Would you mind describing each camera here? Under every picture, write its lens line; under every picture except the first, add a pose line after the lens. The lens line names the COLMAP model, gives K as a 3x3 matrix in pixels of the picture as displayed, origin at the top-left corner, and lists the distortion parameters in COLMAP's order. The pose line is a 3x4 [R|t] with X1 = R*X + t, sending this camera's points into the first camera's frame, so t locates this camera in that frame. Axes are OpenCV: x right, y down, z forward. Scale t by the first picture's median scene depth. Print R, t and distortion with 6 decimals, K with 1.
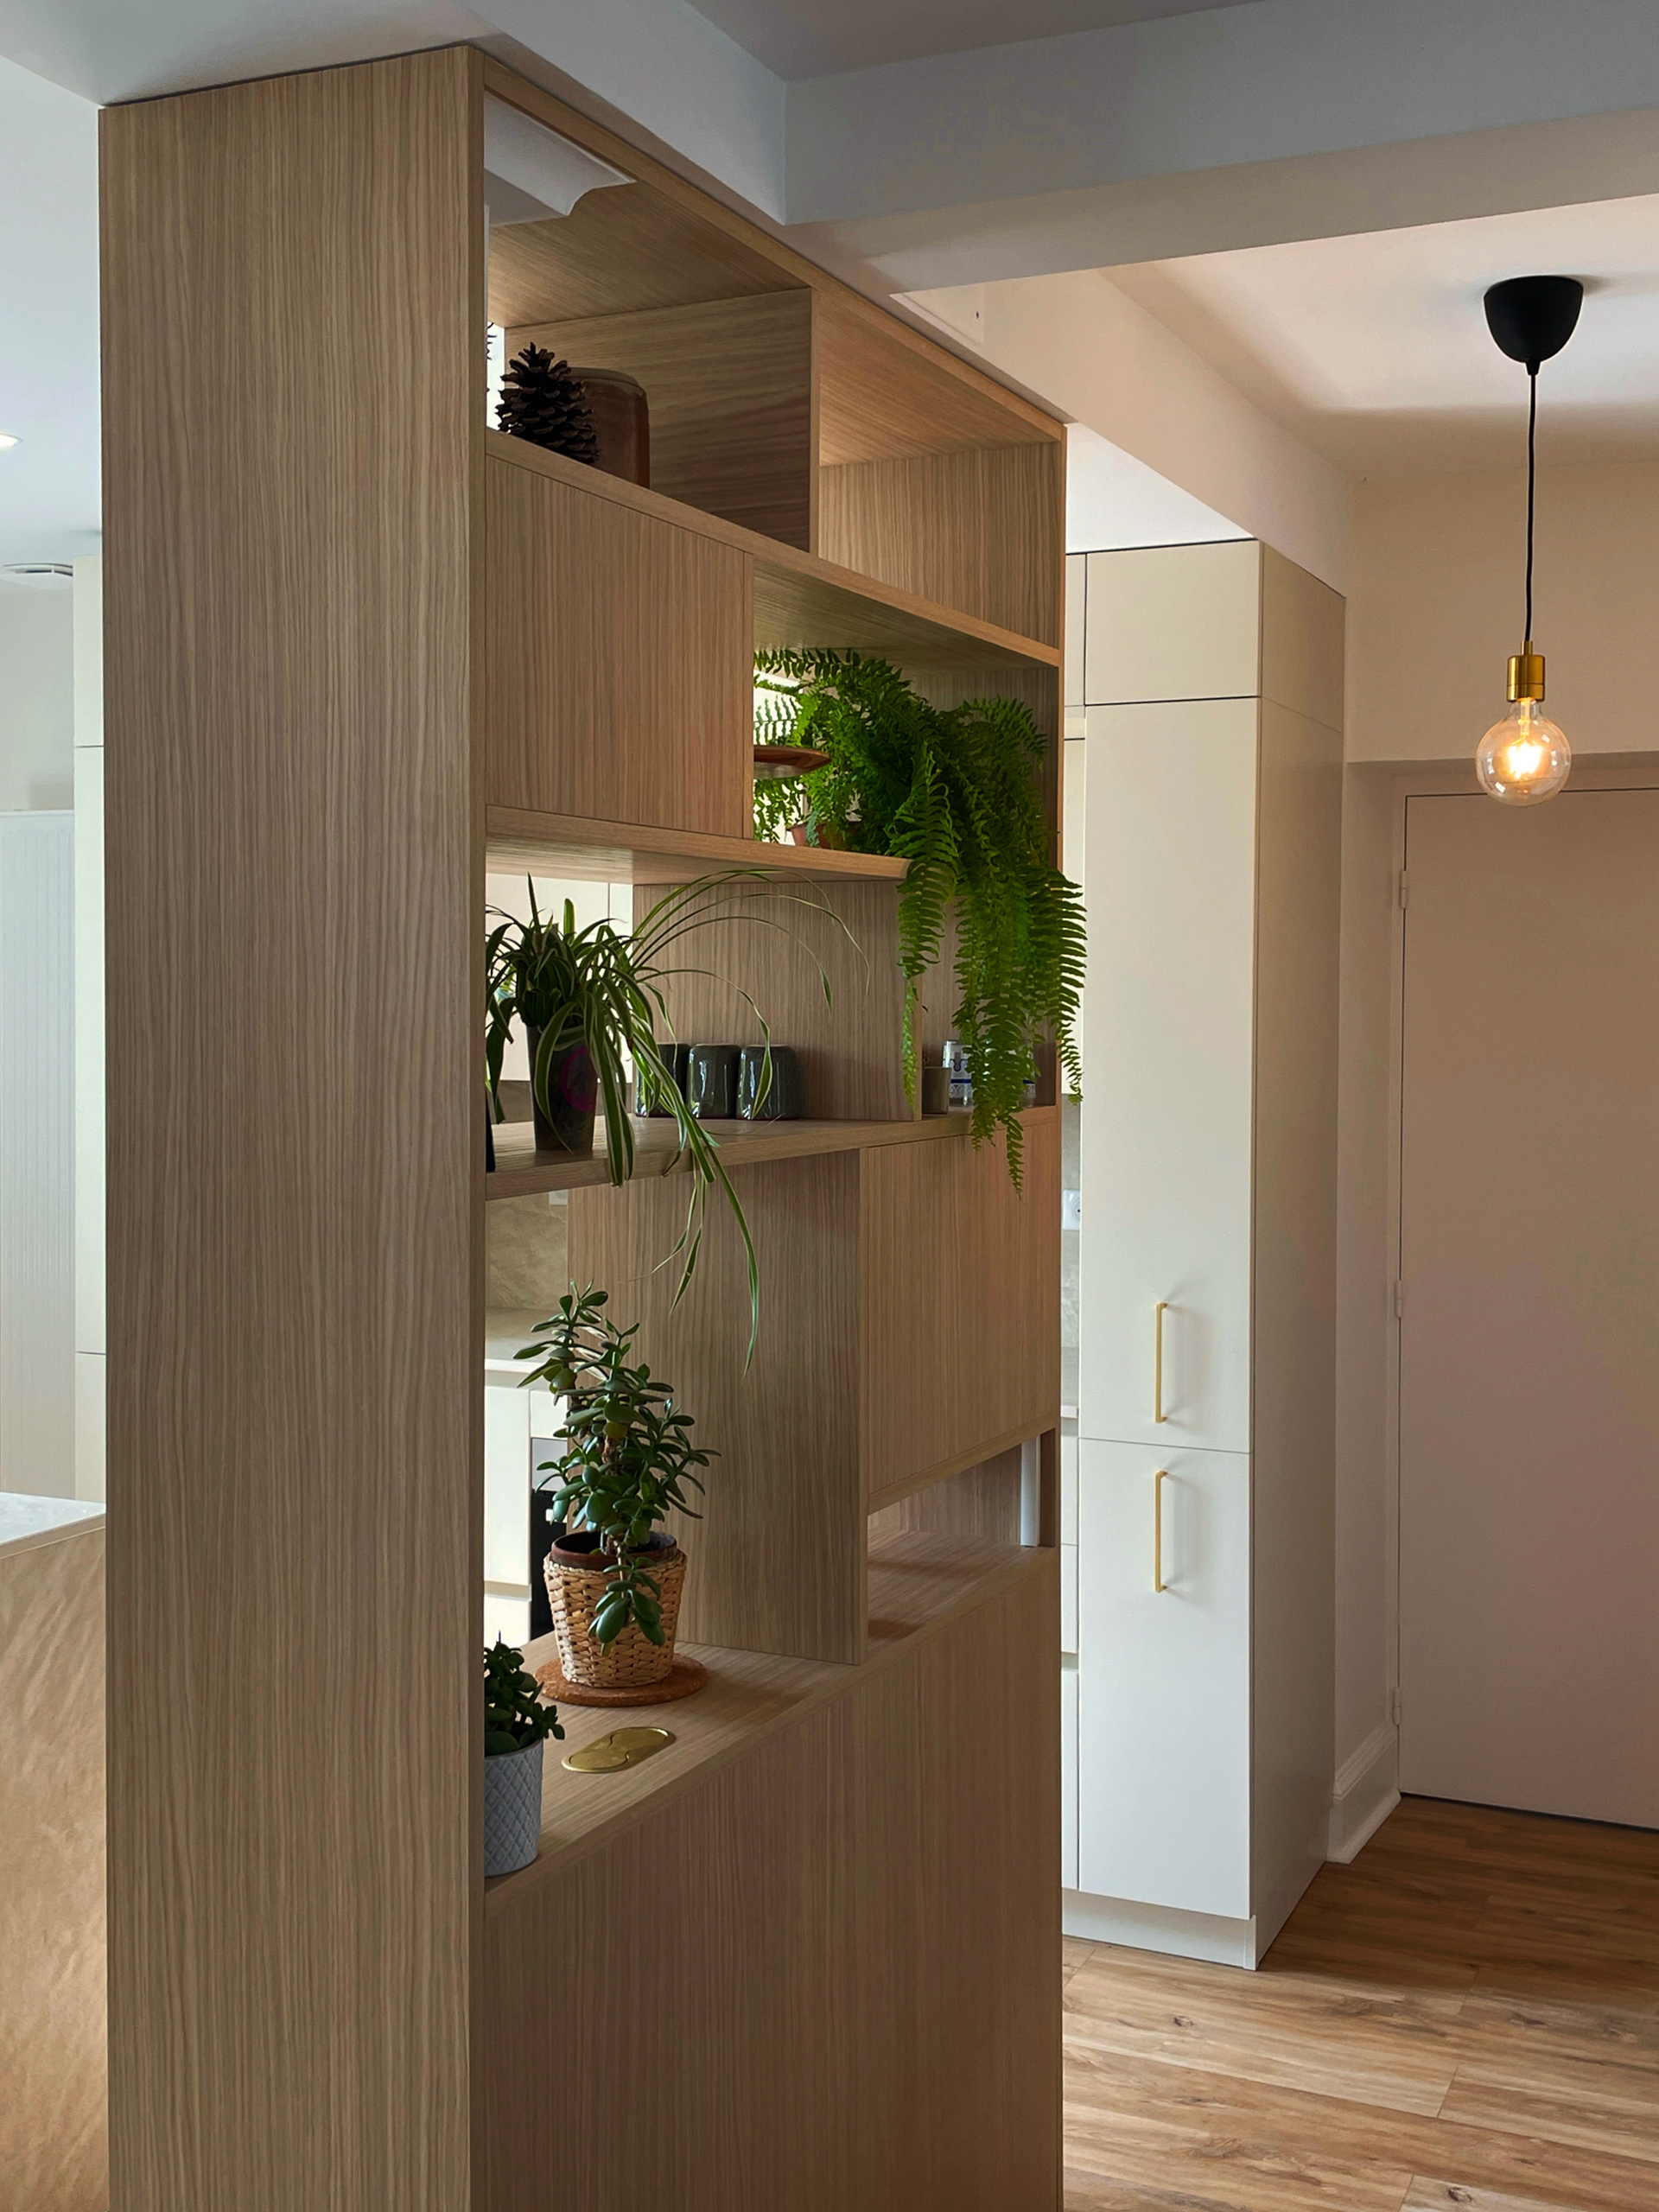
lens RADIAL K [[2244.4, 0, 829.5], [0, 2244.4, 1106.0], [0, 0, 1]] dist [0.017775, 0.001050]
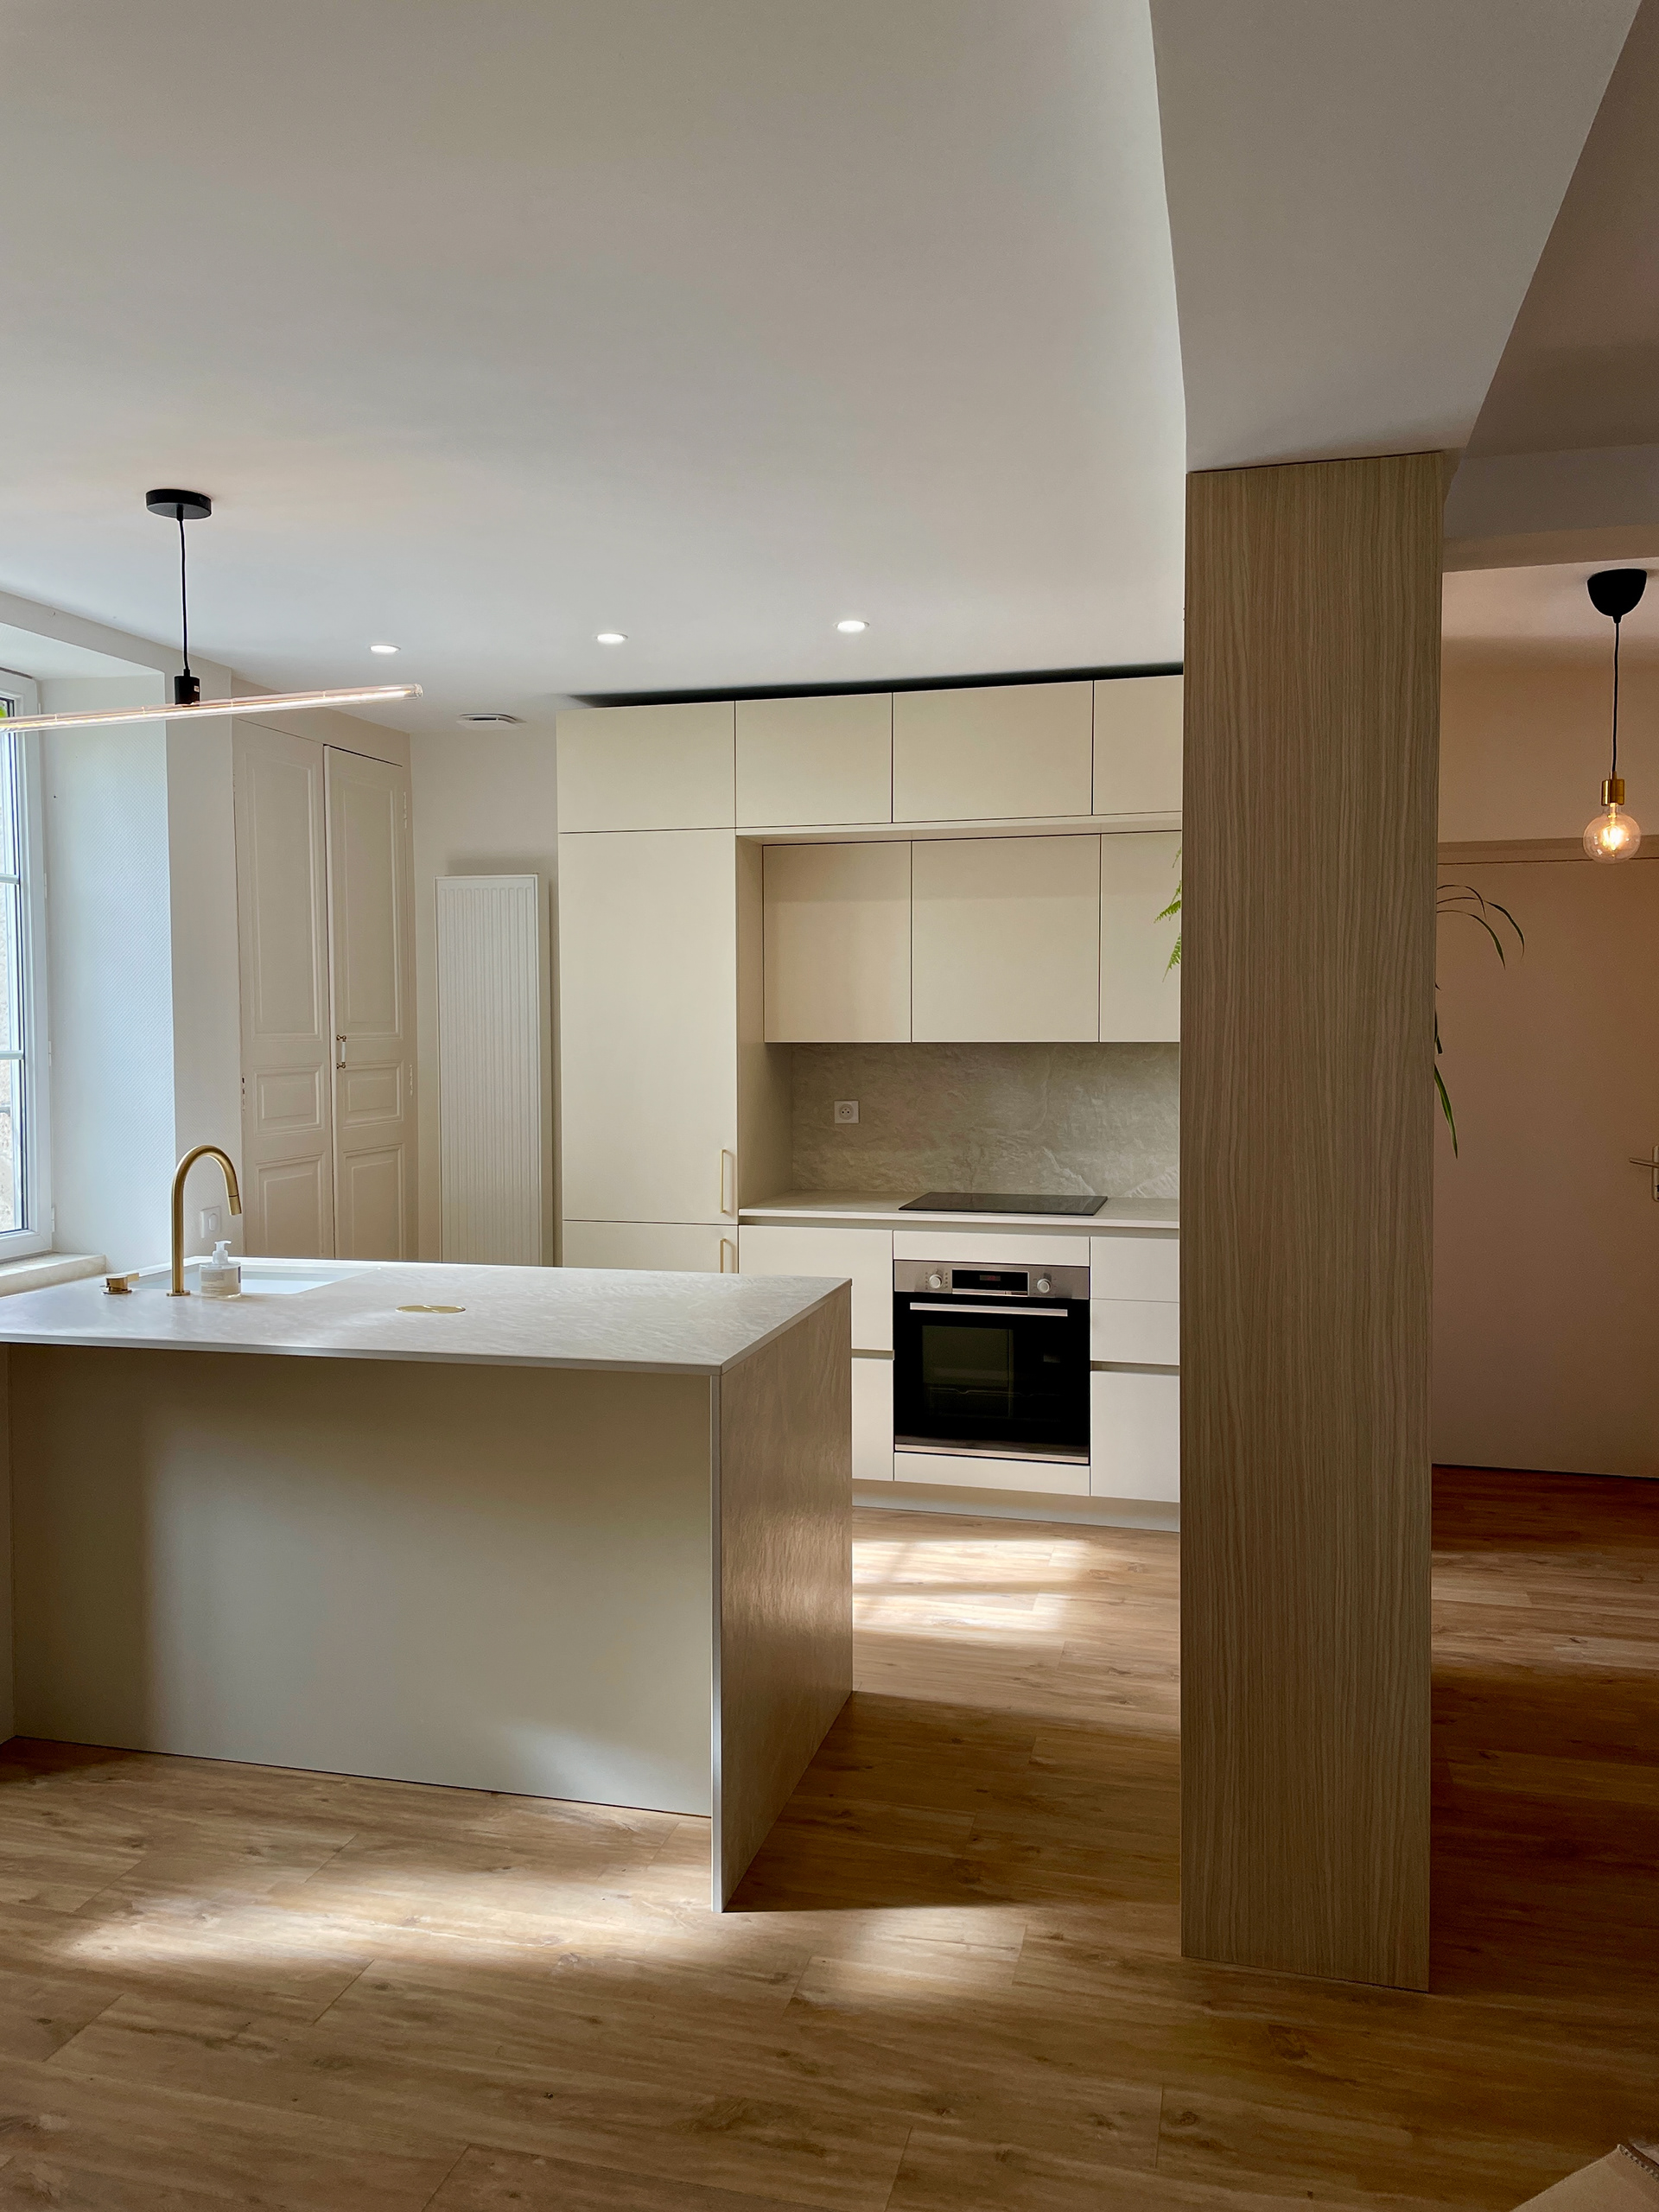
lens RADIAL K [[1531.8, 0, 829.5], [0, 1531.8, 1106.0], [0, 0, 1]] dist [0.006745, -0.001248]
pose [[0.991135, -0.018330, 0.131590, -0.475581], [0.017247, 0.999807, 0.009358, 0.037652], [-0.131736, -0.007006, 0.991260, -0.130733]]
